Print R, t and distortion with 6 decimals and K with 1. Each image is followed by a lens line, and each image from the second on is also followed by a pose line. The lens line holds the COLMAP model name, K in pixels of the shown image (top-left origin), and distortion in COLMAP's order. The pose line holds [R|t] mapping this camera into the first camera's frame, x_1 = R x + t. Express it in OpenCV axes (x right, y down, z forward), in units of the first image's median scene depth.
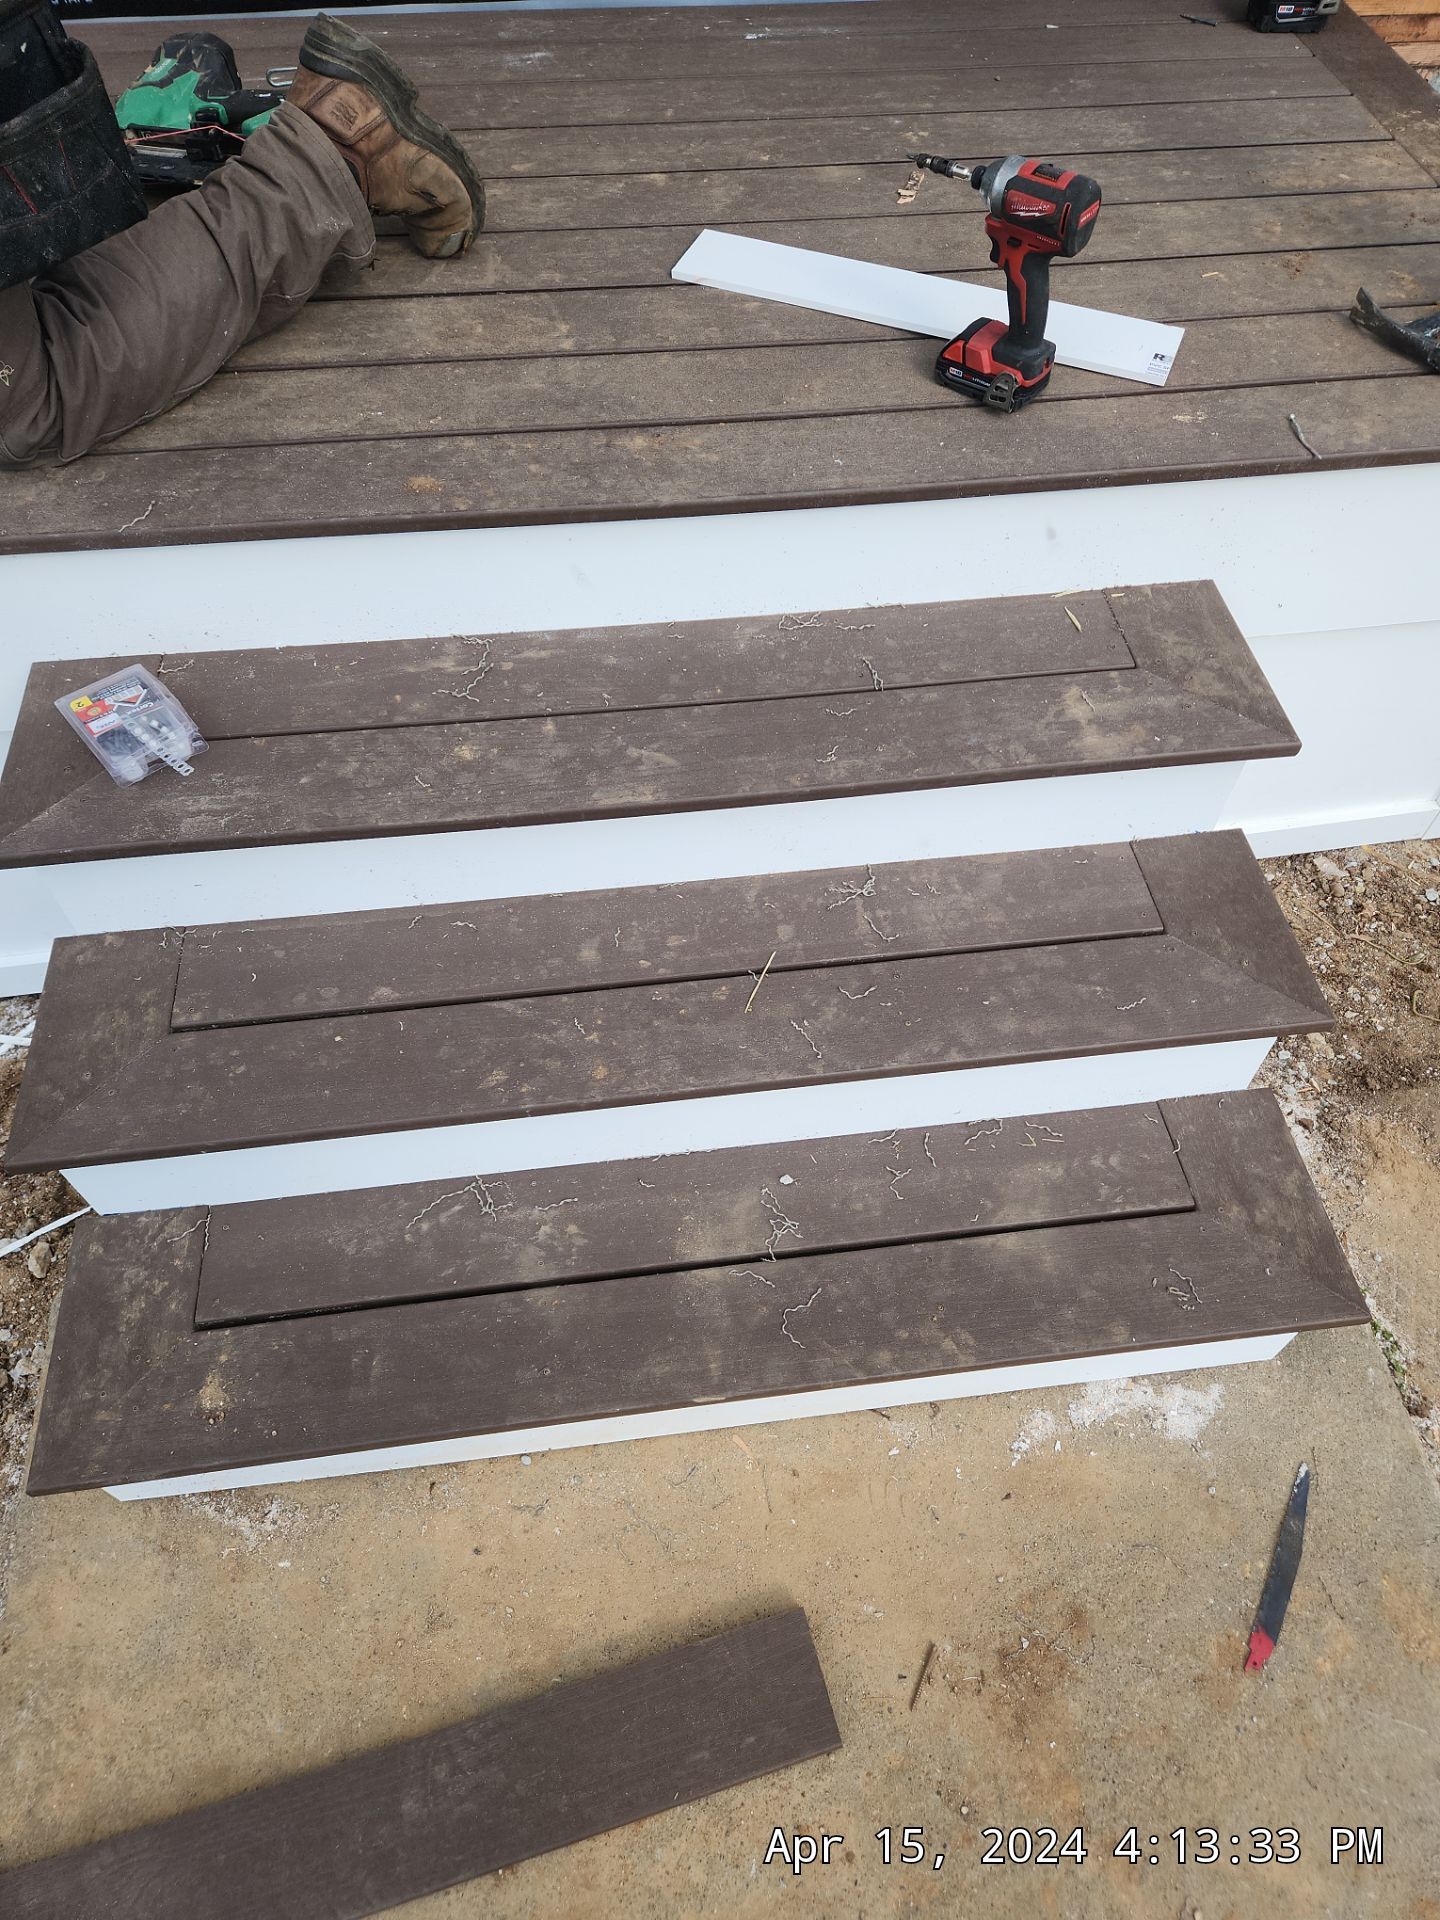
lens RADIAL K [[1299.3, 0, 735.1], [0, 1299.3, 957.4], [0, 0, 1]] dist [0.075451, -0.064926]
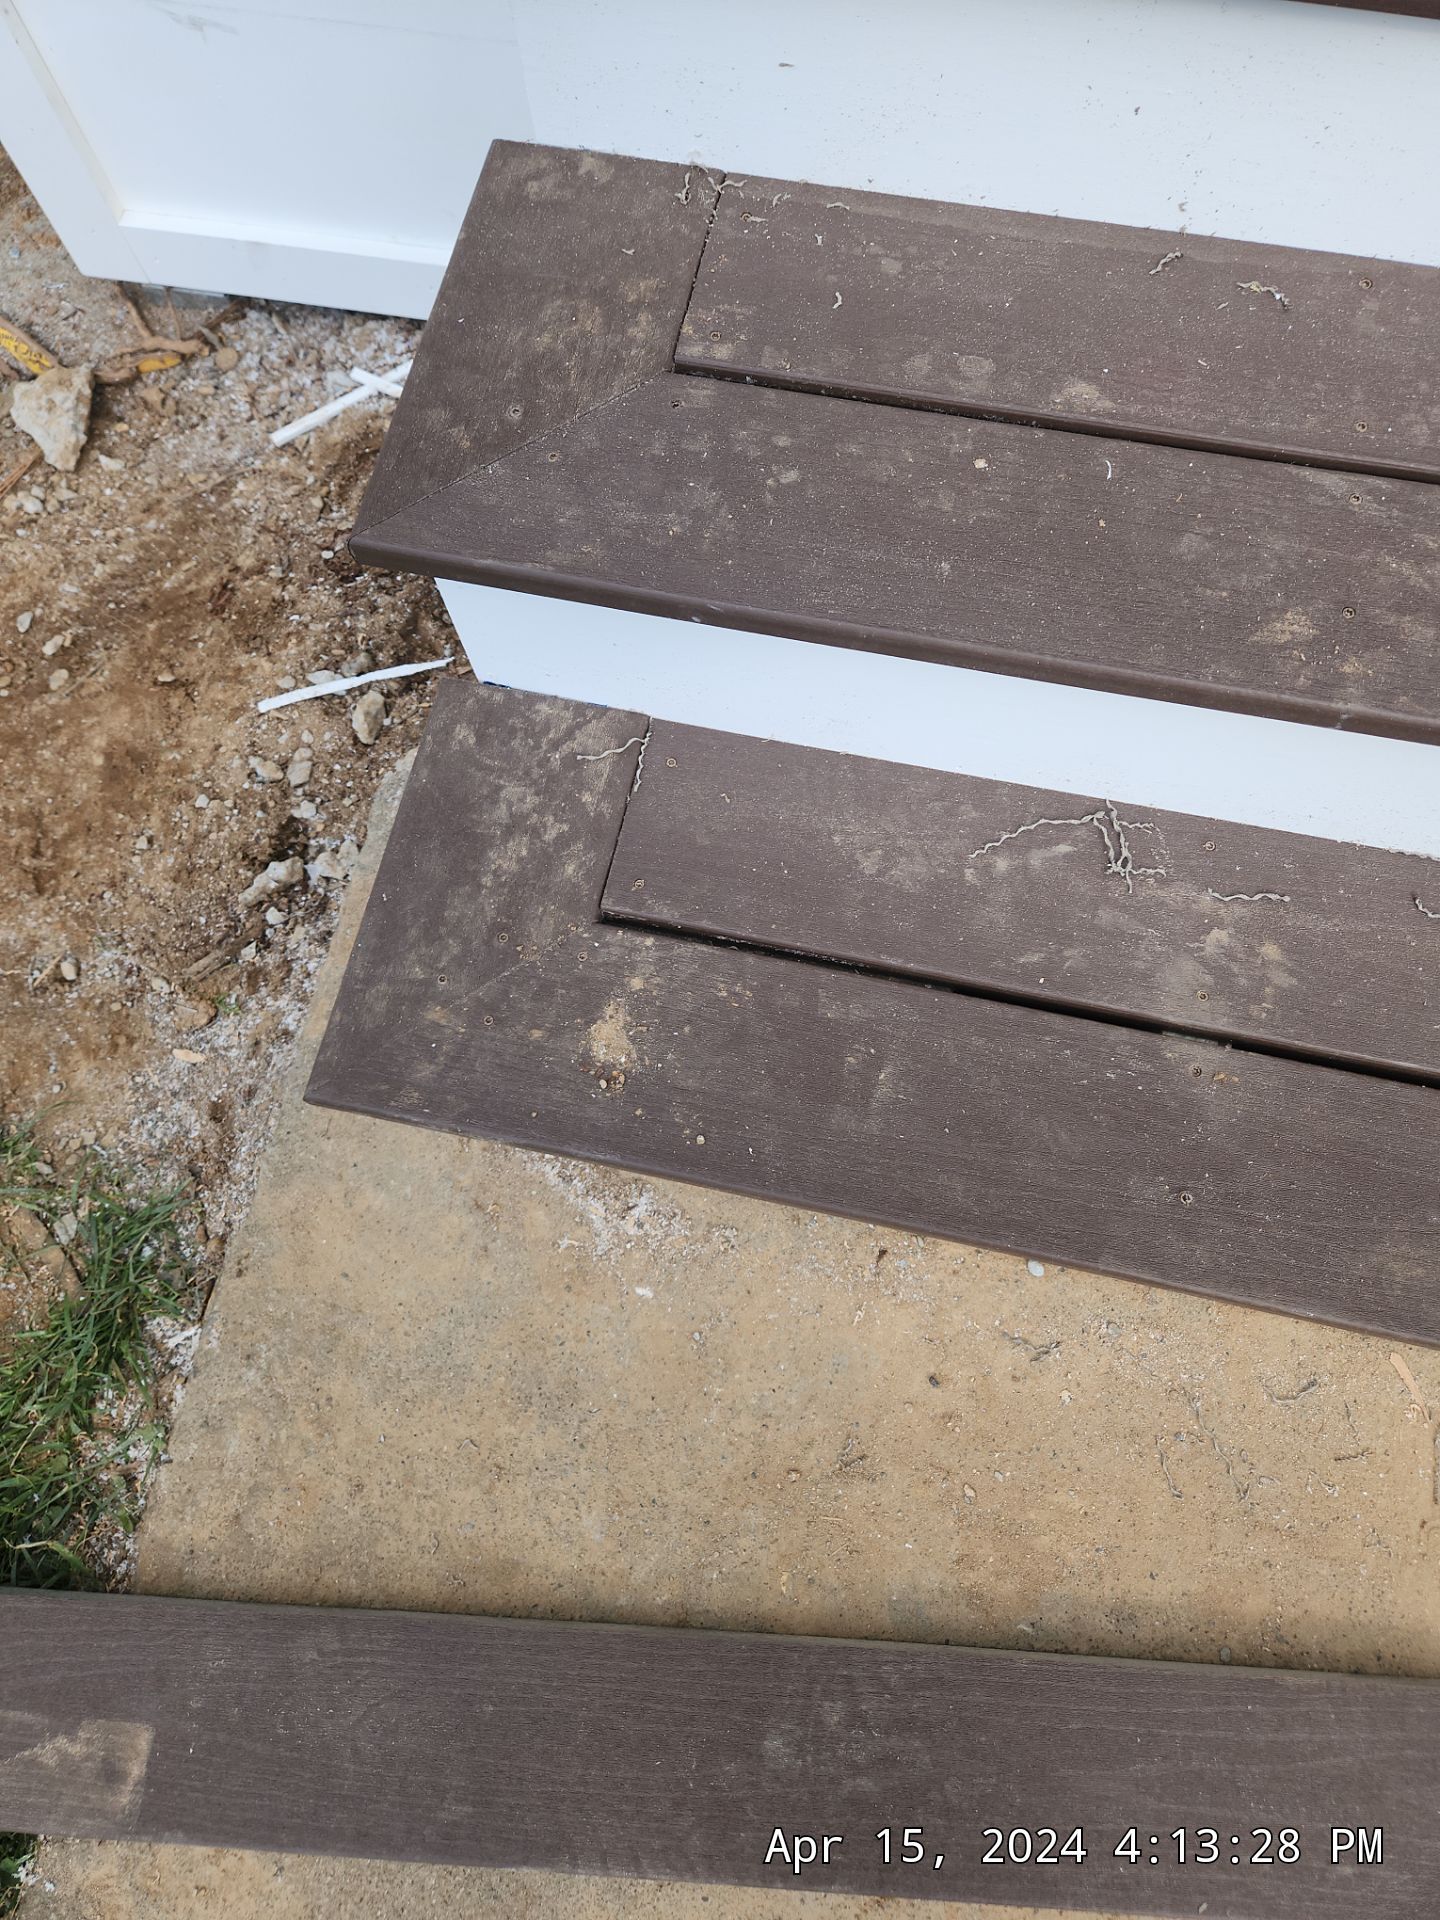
lens RADIAL K [[1306.6, 0, 728.8], [0, 1306.6, 945.0], [0, 0, 1]] dist [0.057882, -0.034941]
pose [[0.940551, 0.305211, -0.149030, -0.257451], [-0.247577, 0.916447, 0.314375, 0.093463], [0.232529, -0.258789, 0.937528, 0.453832]]
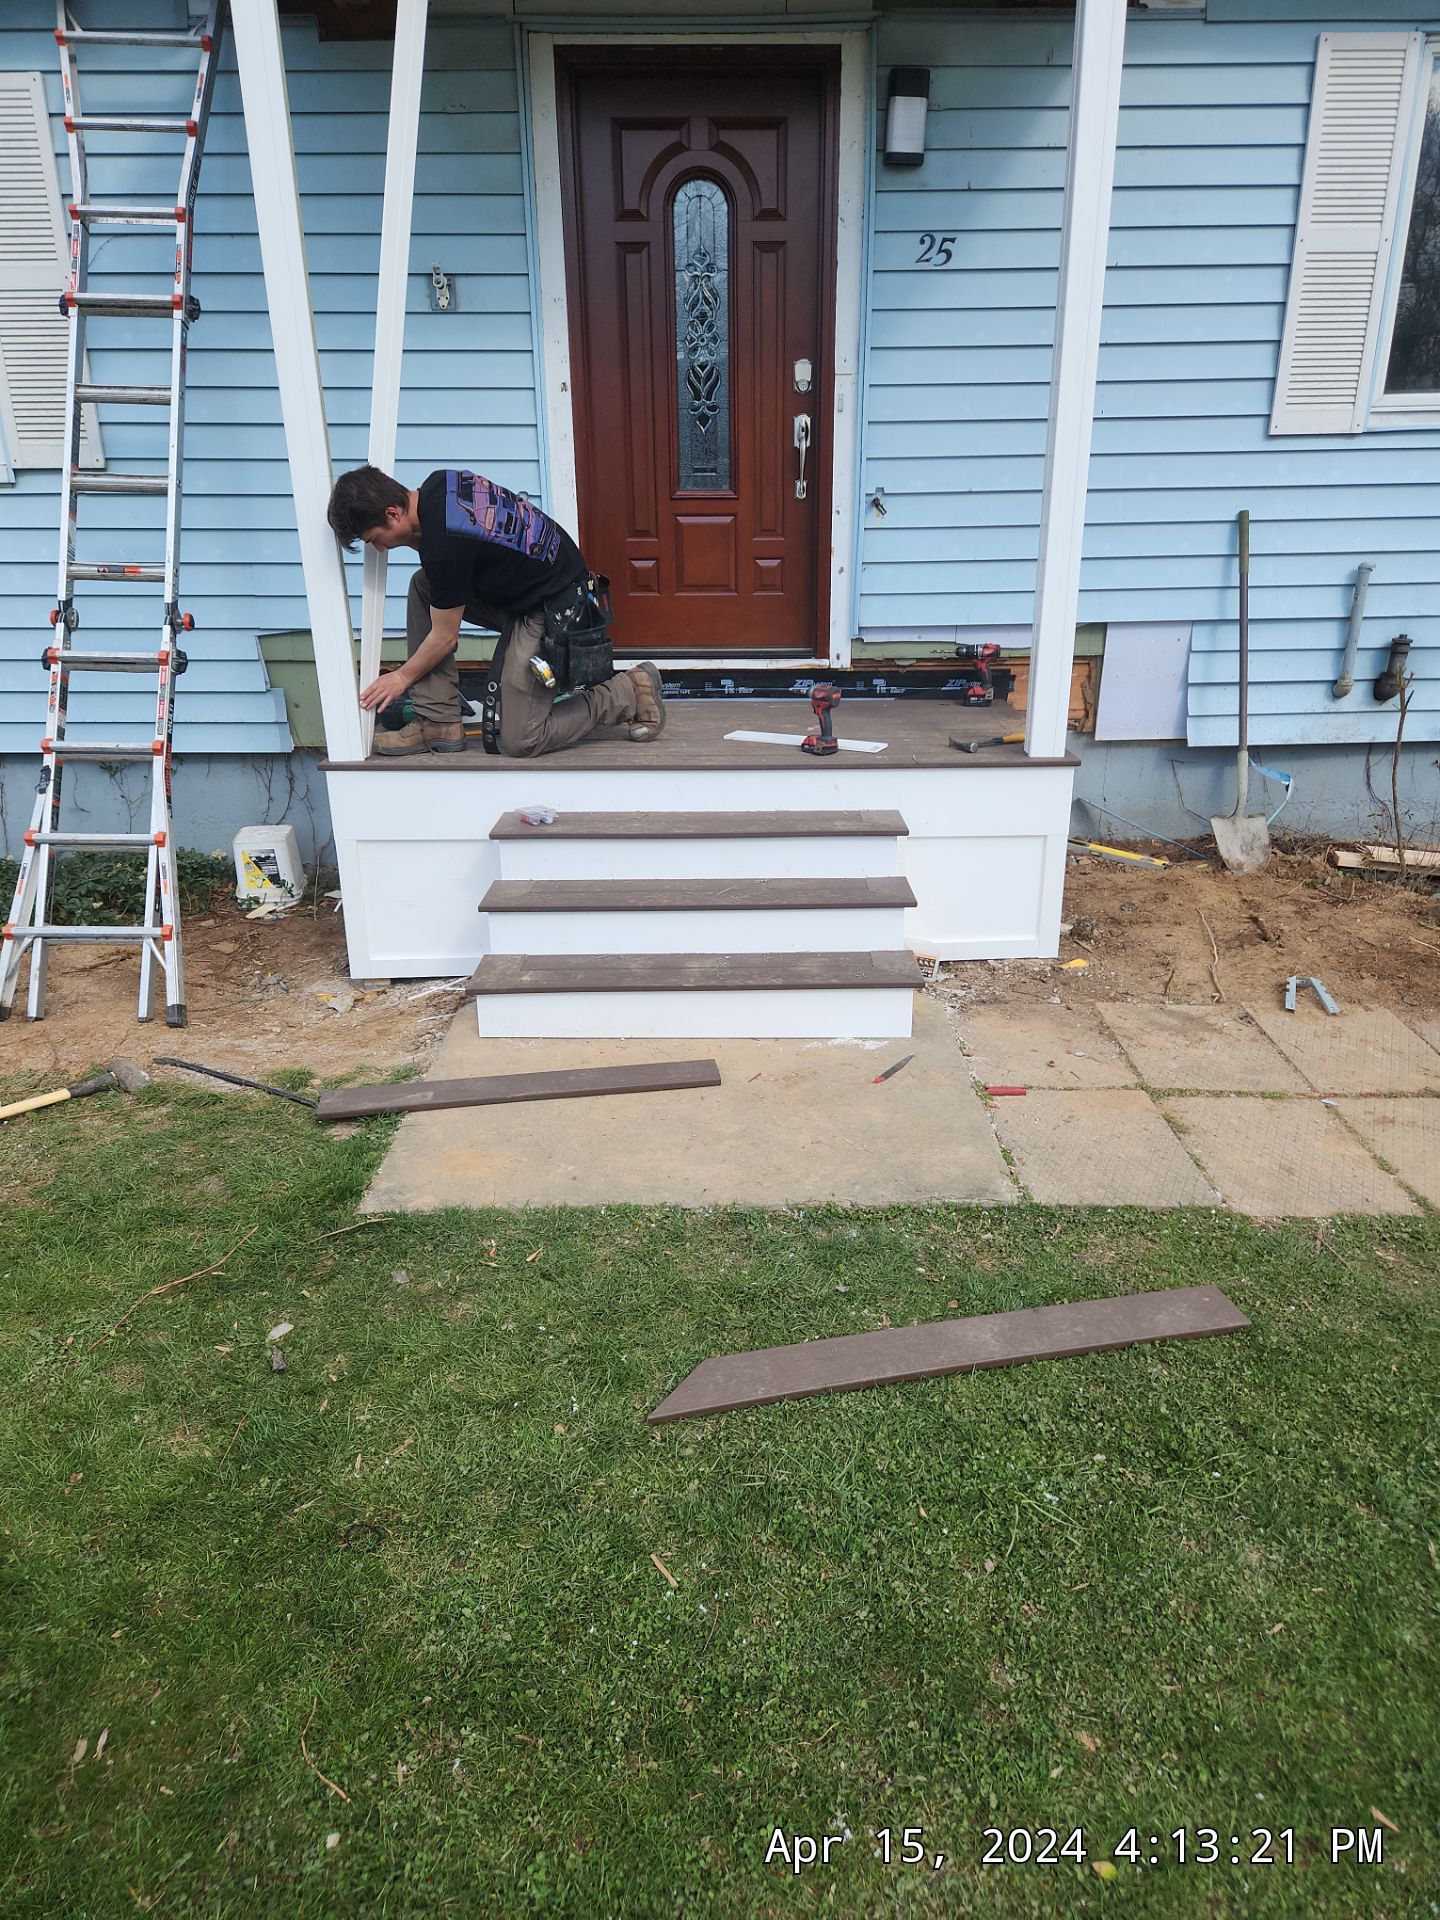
lens RADIAL K [[1306.6, 0, 727.8], [0, 1306.6, 964.3], [0, 0, 1]] dist [0.057882, -0.034941]
pose [[0.990926, 0.023731, -0.132295, 0.426229], [-0.093229, 0.830371, -0.549356, 1.787241], [0.096818, 0.556705, 0.825049, -1.346116]]
